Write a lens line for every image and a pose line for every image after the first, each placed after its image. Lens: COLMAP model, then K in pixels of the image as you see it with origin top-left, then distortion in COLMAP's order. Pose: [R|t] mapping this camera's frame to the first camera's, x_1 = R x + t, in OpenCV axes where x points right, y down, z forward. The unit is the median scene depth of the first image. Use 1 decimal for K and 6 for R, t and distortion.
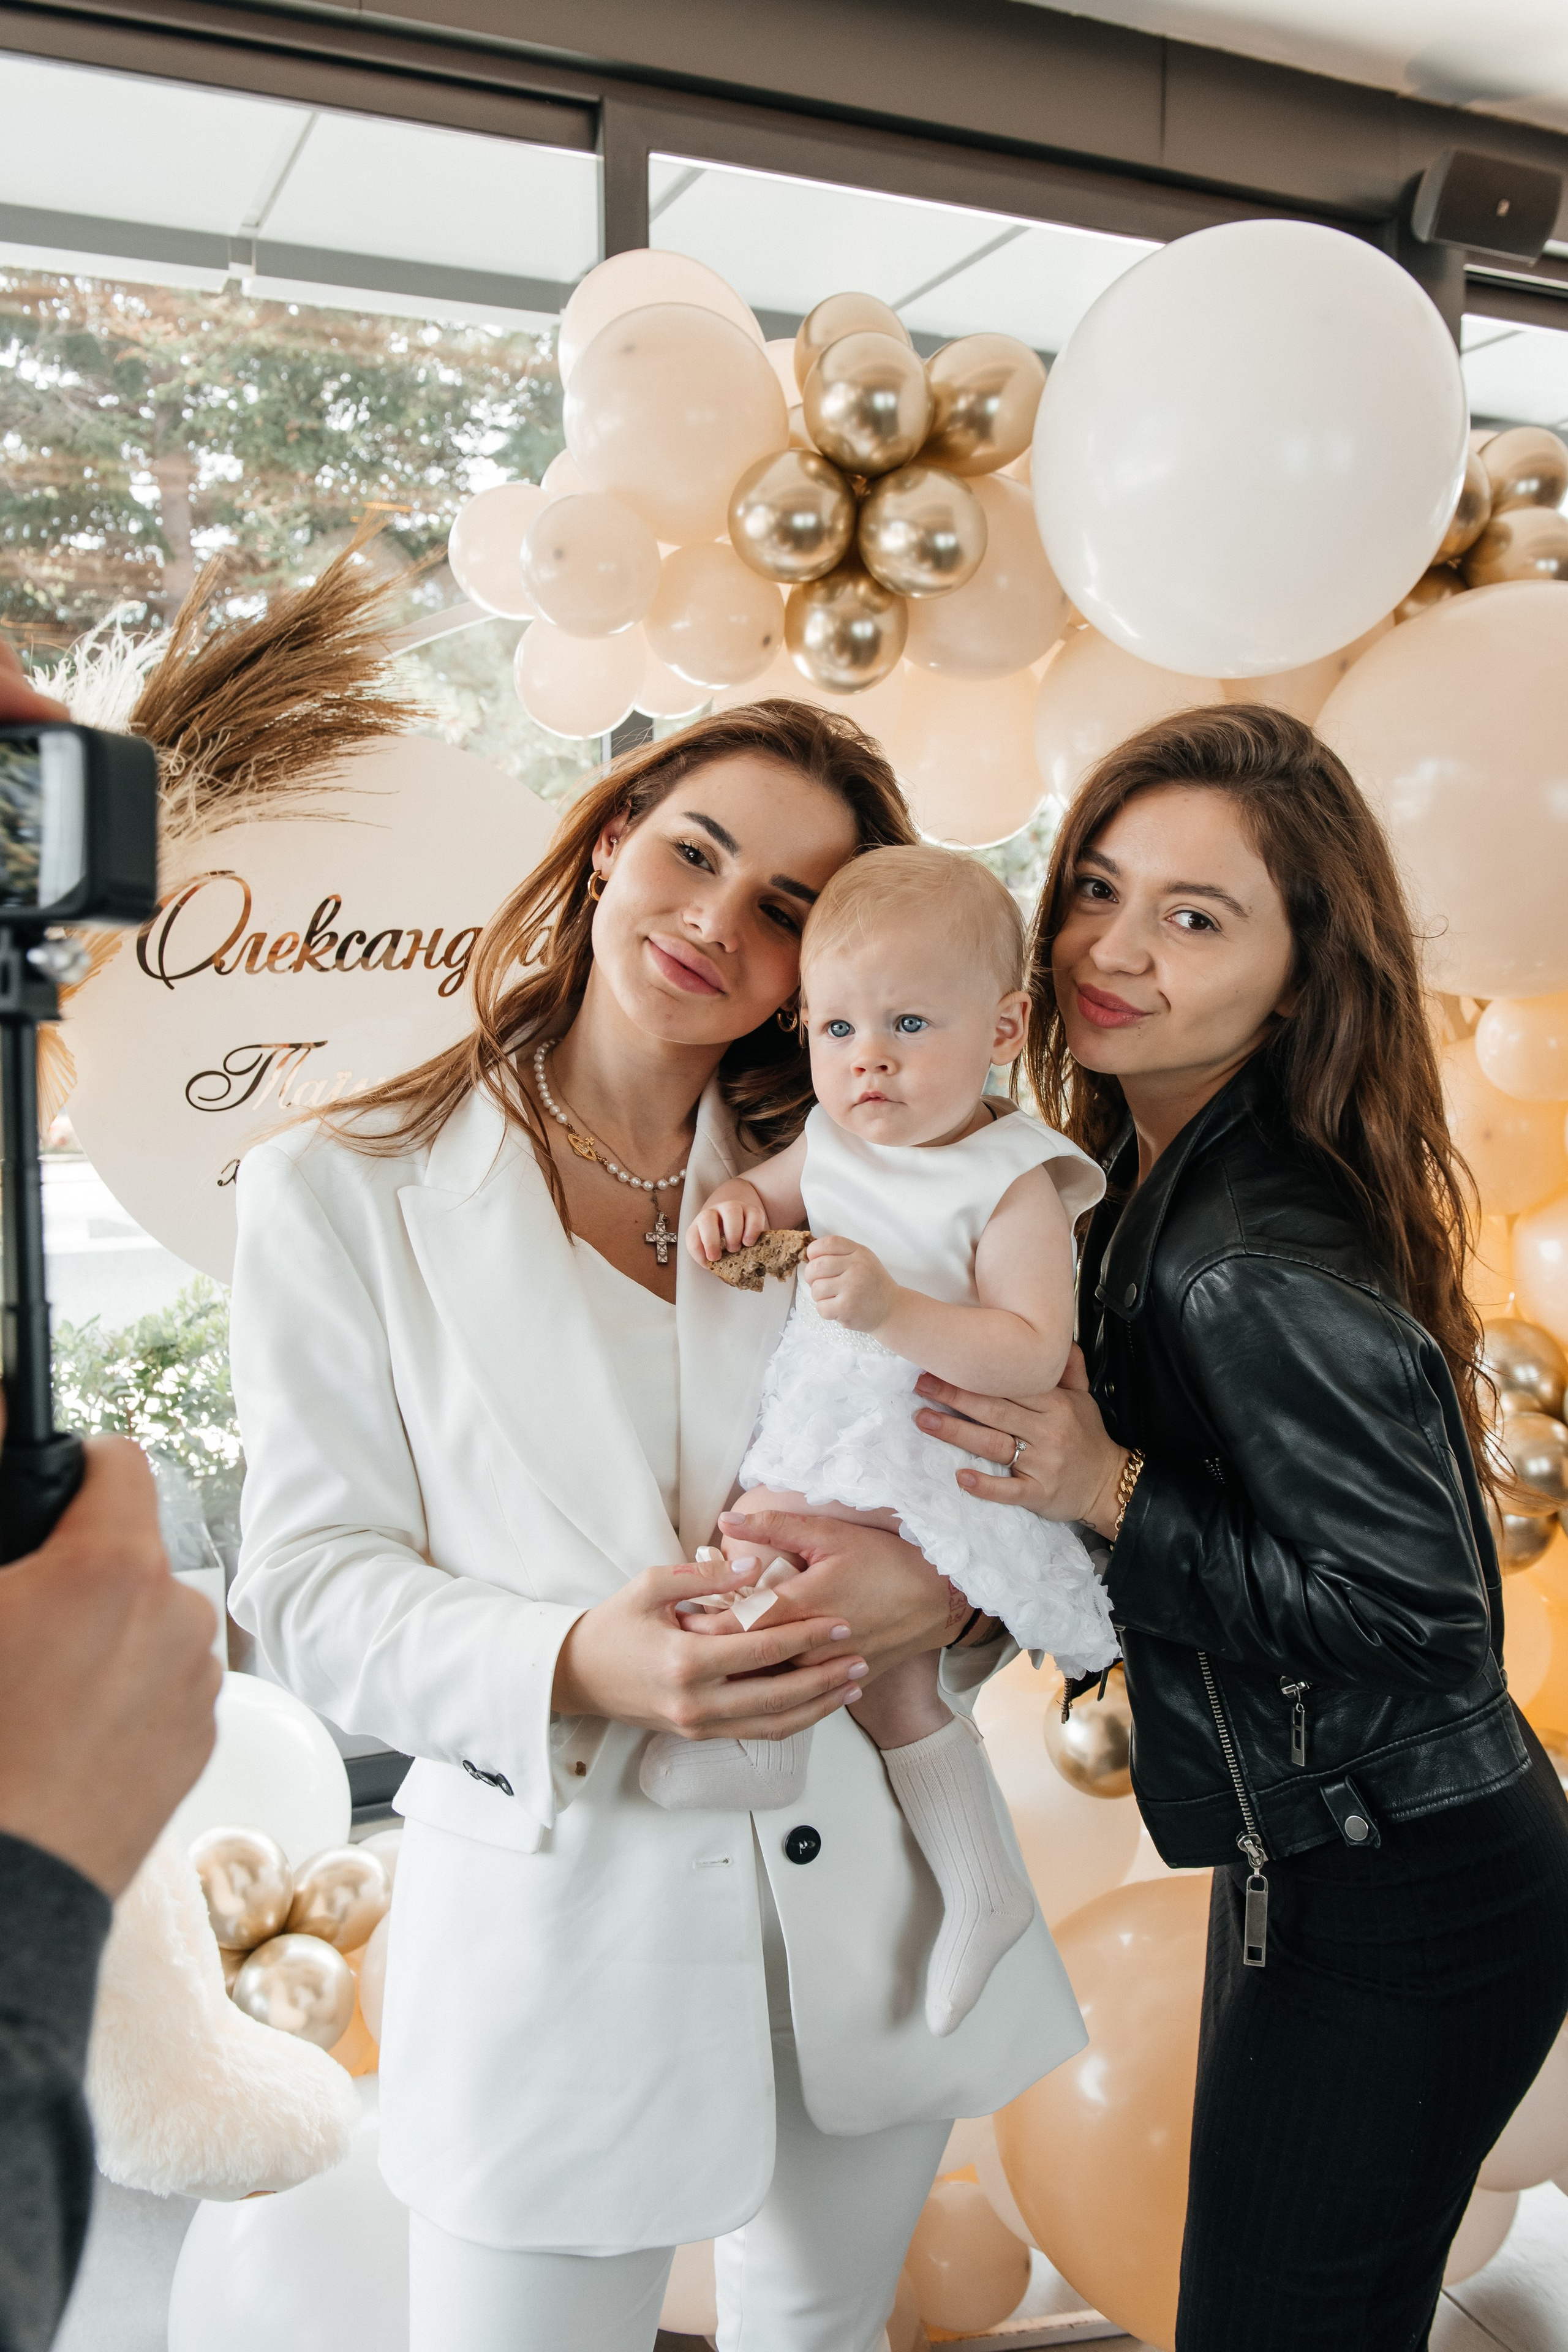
lens RADIAL K [[2009.9, 0, 769.3], [0, 2009.9, 1180.1], [0, 0, 1]] dist [0.001939, -0.044815]
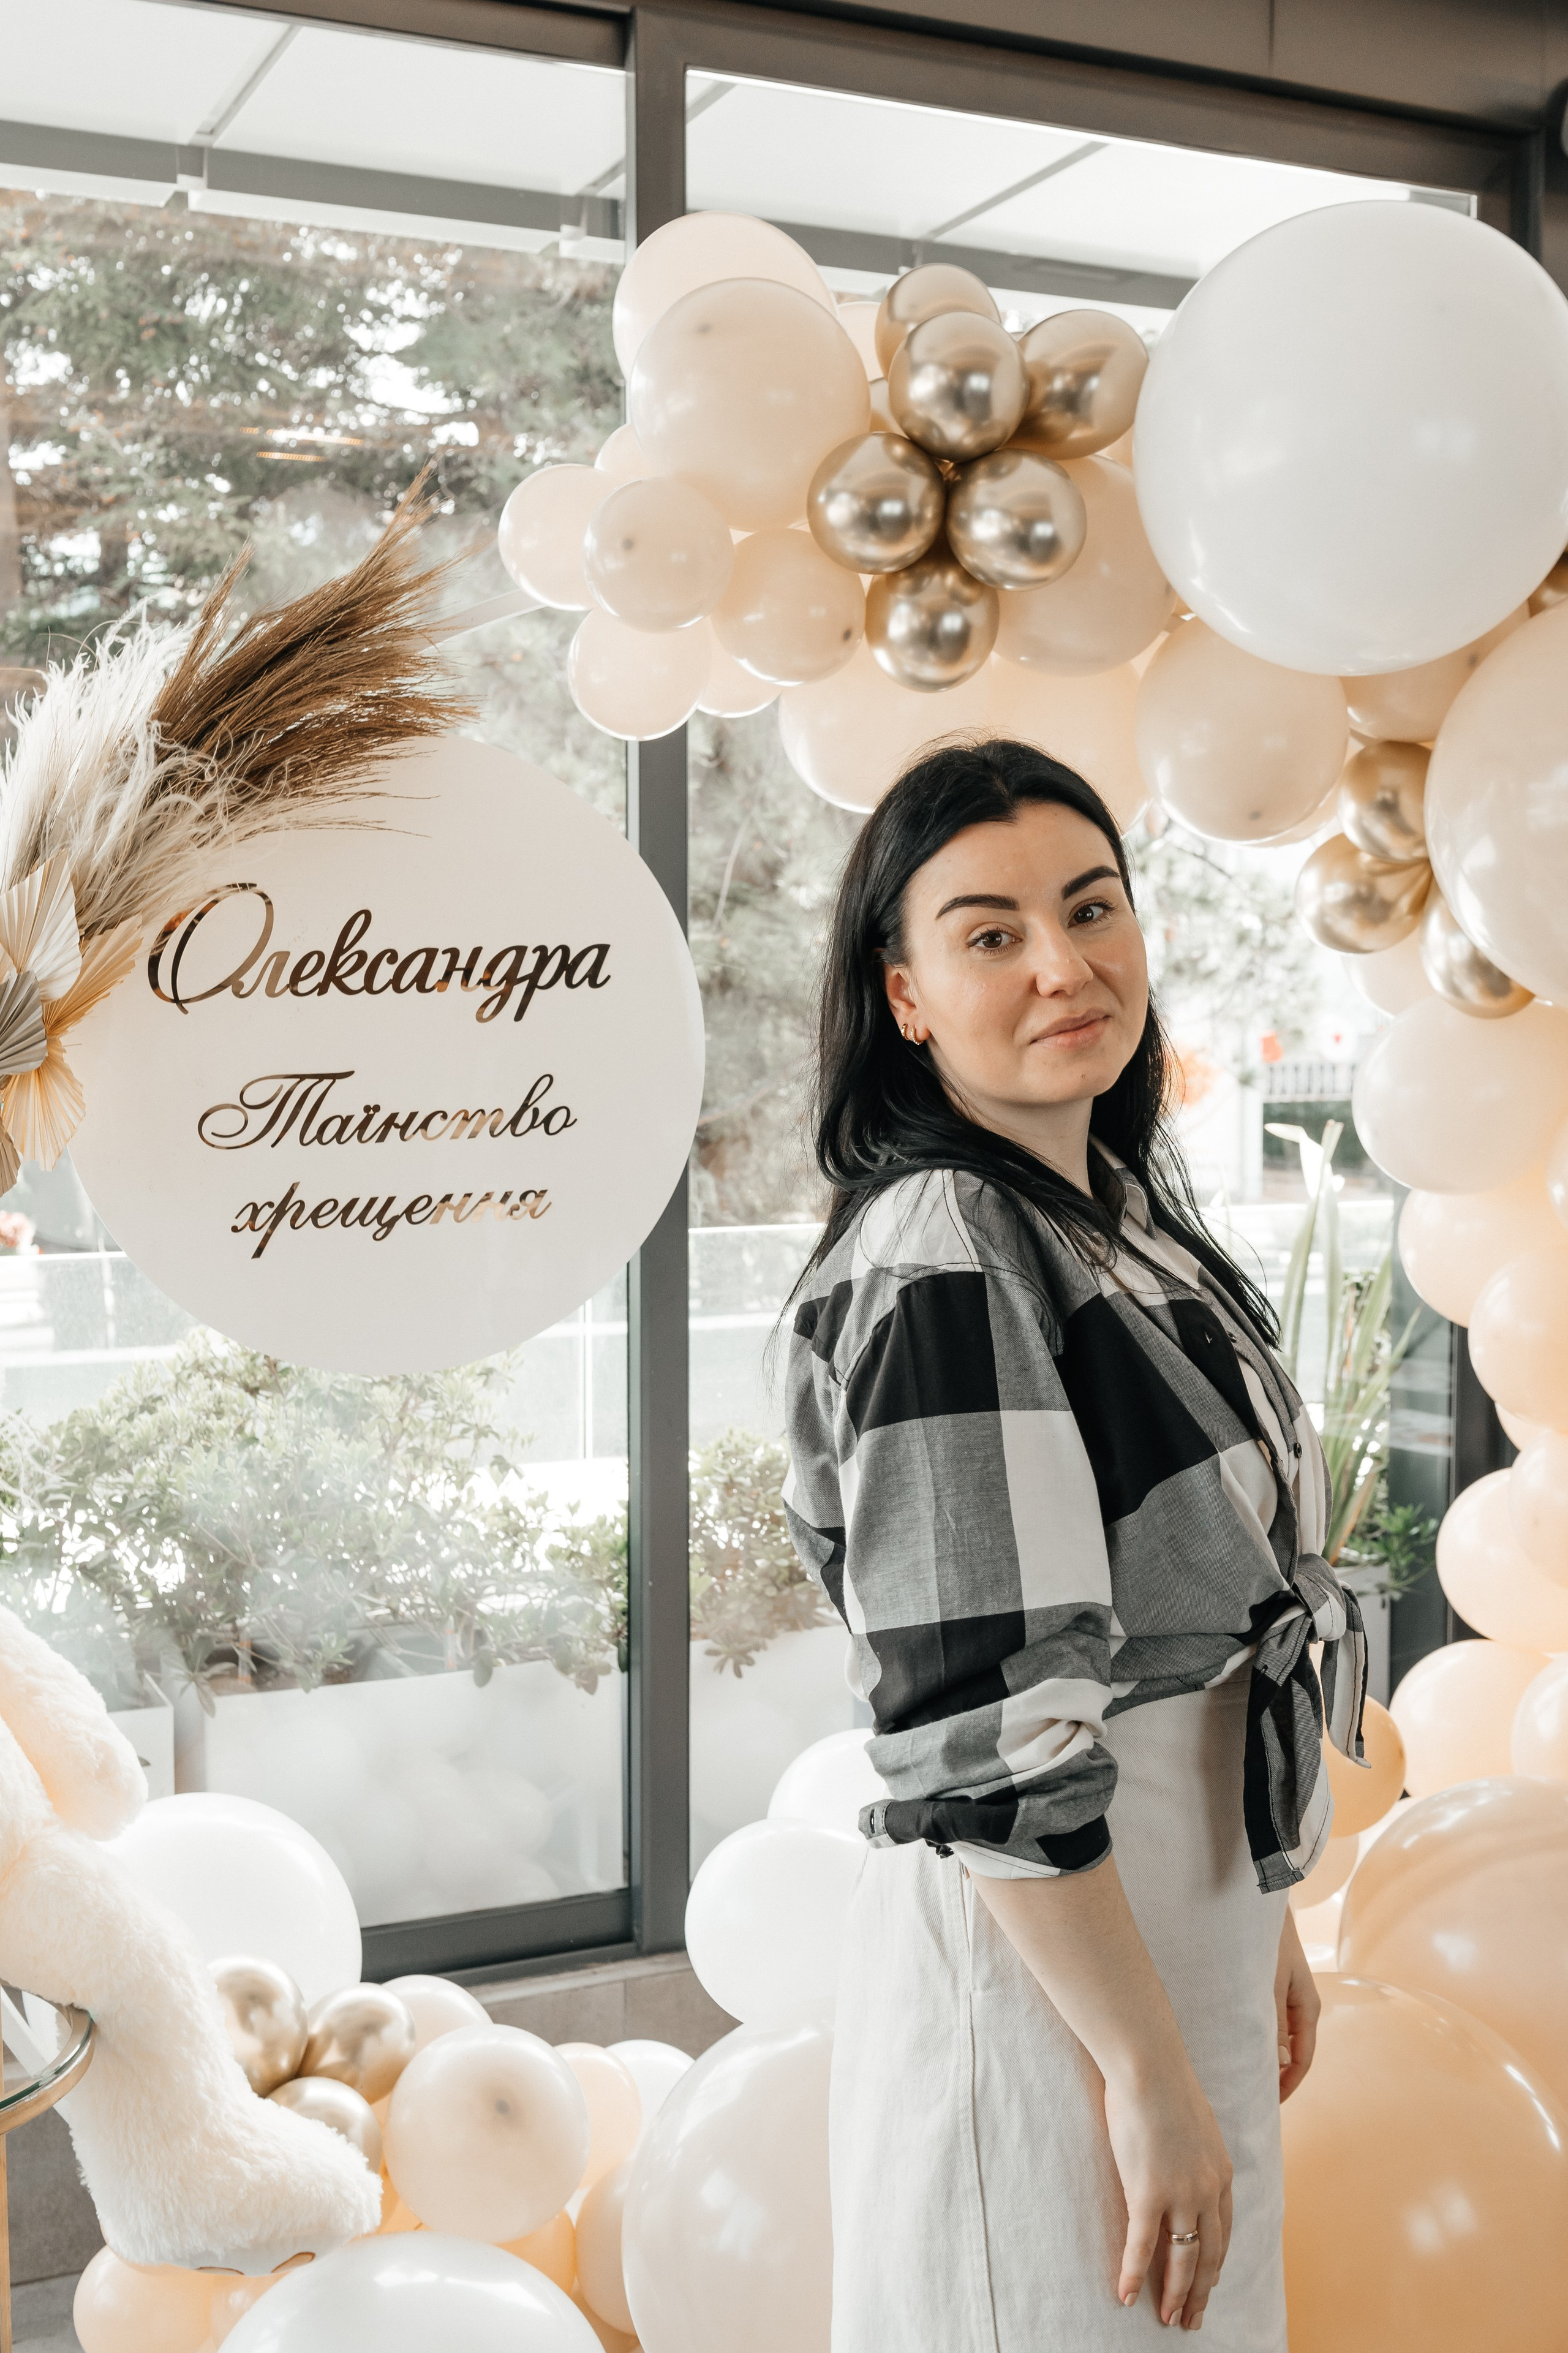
lens RADIAL K [[2660.1, 0, 782.1], [0, 2660.1, 1157.8], [0, 0, 1]] dist [0.019132, 0.000000]
pose [[0.999952, -0.000501, 0.009736, -0.041137], [0.001011, 0.998625, -0.052421, 0.033523], [-0.009696, 0.052428, 0.998578, -0.197788]]
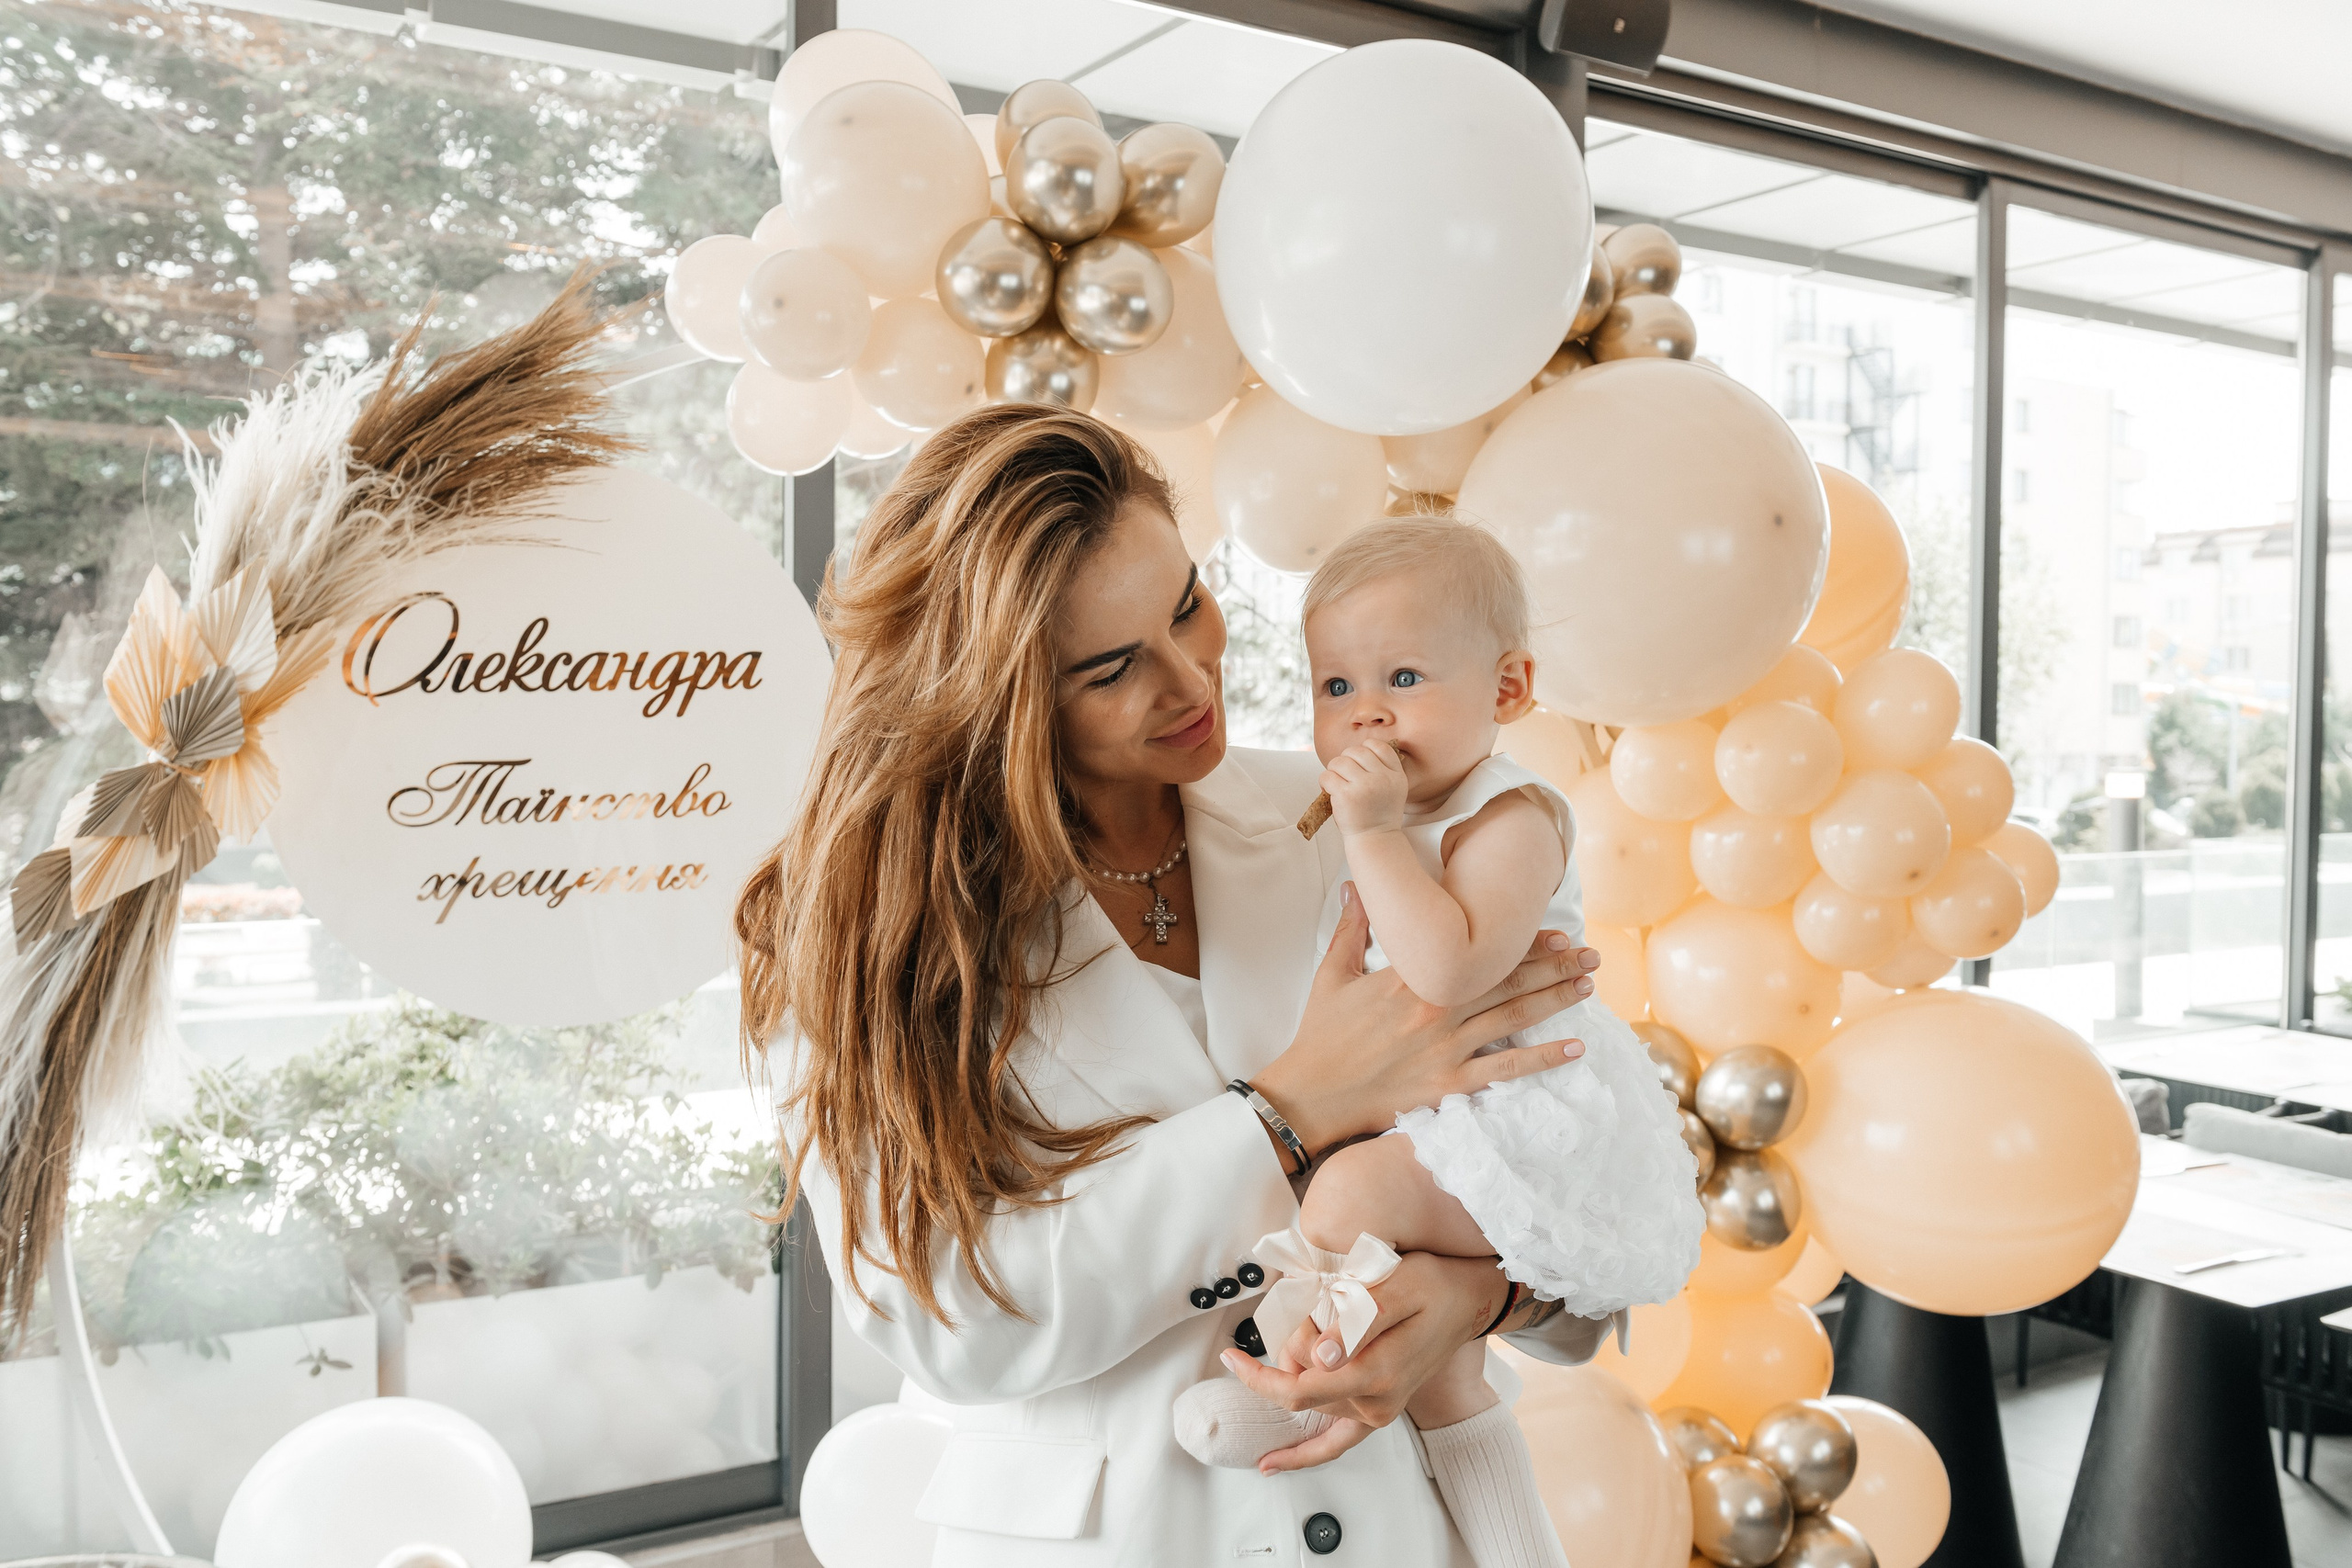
lens RADIAL K [[2059.3, 0, 1205.9], [0, 2059.3, 774.2], [0, 0, 1]] dist [-0.005857, -0.007580]
pose [[0.989801, 0.006287, 0.142315, -0.030055], [0.005798, 0.996420, -0.084342, 0.030046], [-0.142336, 0.084307, 0.986221, -0.085329]]
